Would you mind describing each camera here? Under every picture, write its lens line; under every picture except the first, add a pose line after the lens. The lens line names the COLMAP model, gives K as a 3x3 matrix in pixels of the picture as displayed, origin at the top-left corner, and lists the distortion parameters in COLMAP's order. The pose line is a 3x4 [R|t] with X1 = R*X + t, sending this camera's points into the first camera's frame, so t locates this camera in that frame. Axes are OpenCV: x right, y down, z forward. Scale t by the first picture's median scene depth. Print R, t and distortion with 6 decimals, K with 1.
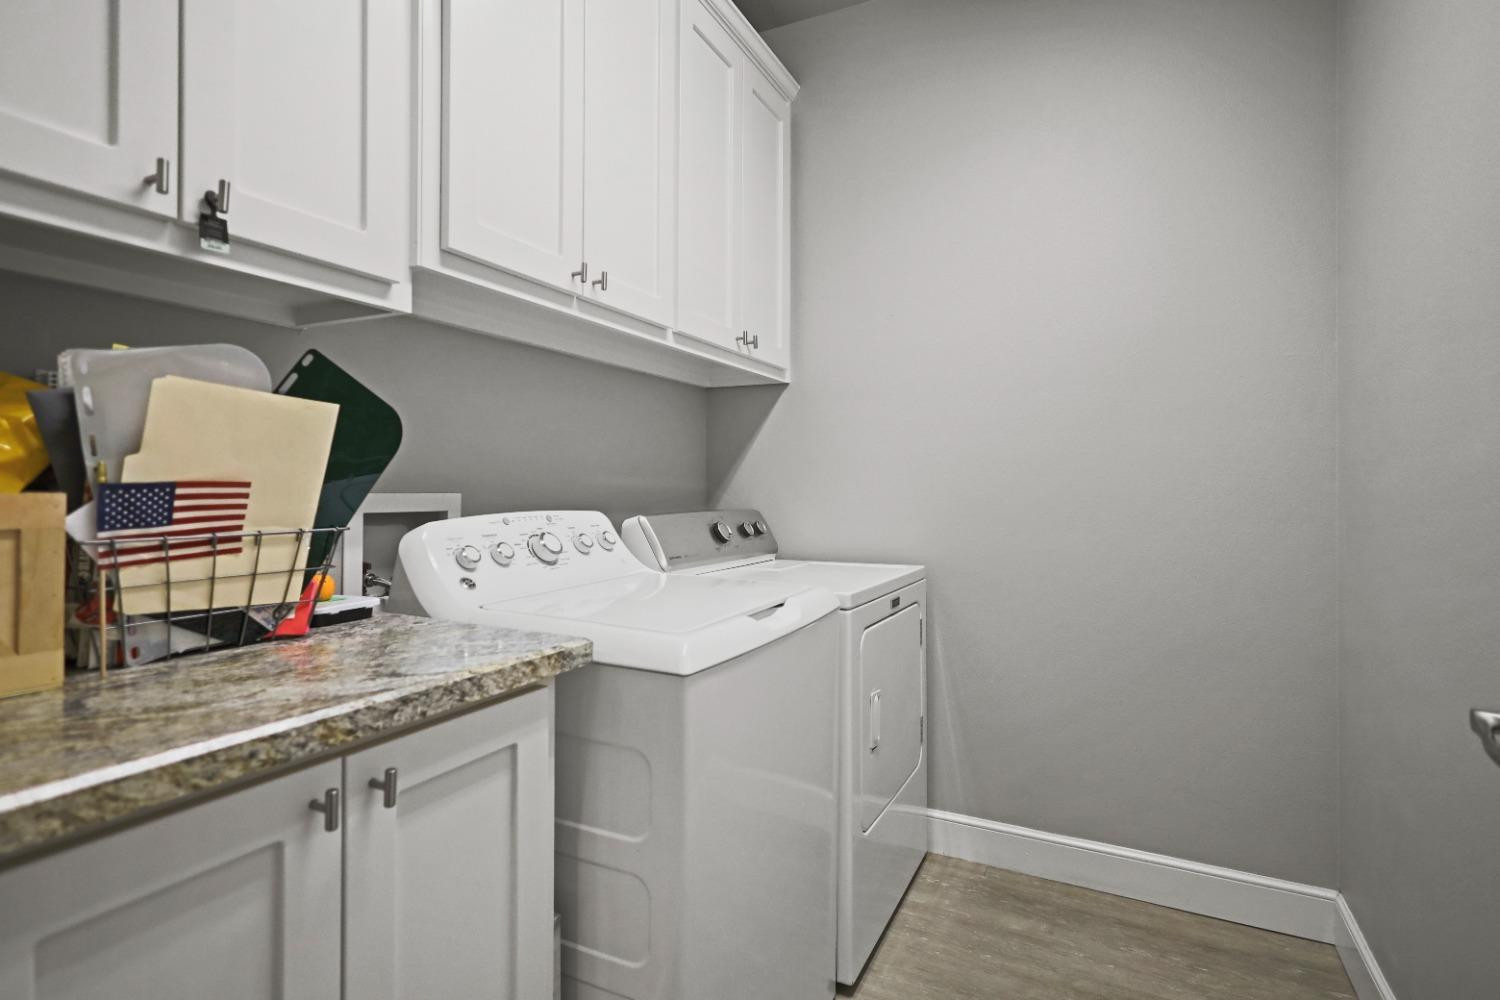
lens RADIAL K [[742.0, 0, 747.5], [0, 742.0, 484.9], [0, 0, 1]] dist [-0.000210, 0.001071]
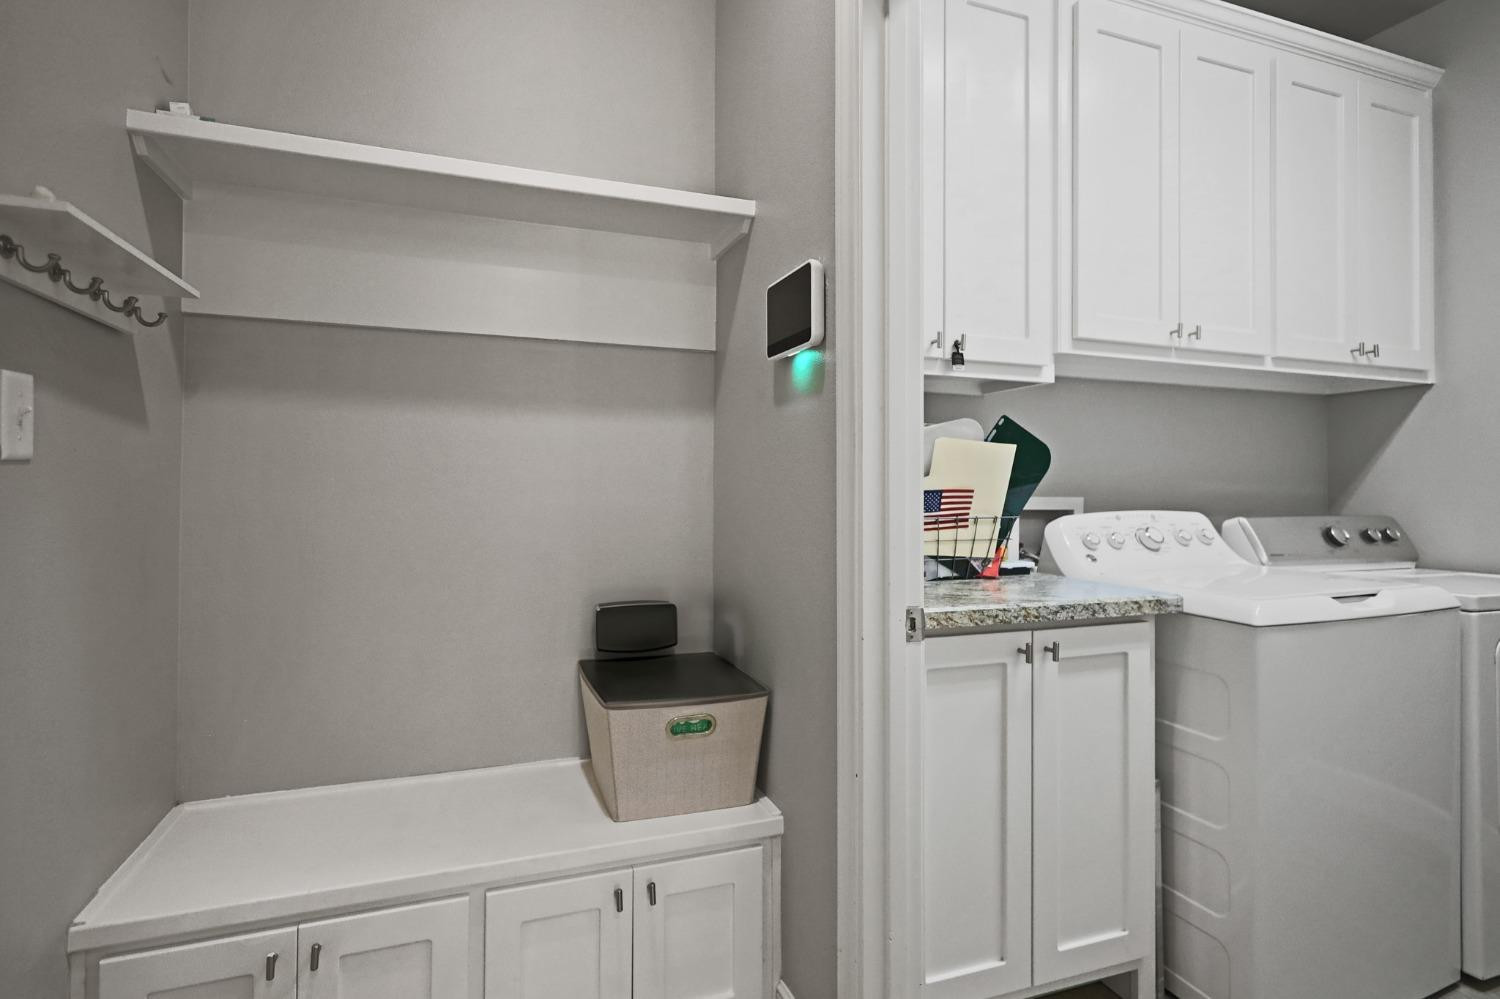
lens RADIAL K [[742.0, 0, 747.5], [0, 742.0, 484.4], [0, 0, 1]] dist [-0.000210, 0.001071]
pose [[0.715595, -0.008170, -0.698468, 0.207481], [0.001370, 0.999946, -0.010293, 0.001129], [0.698514, 0.006409, 0.715567, -0.670399]]
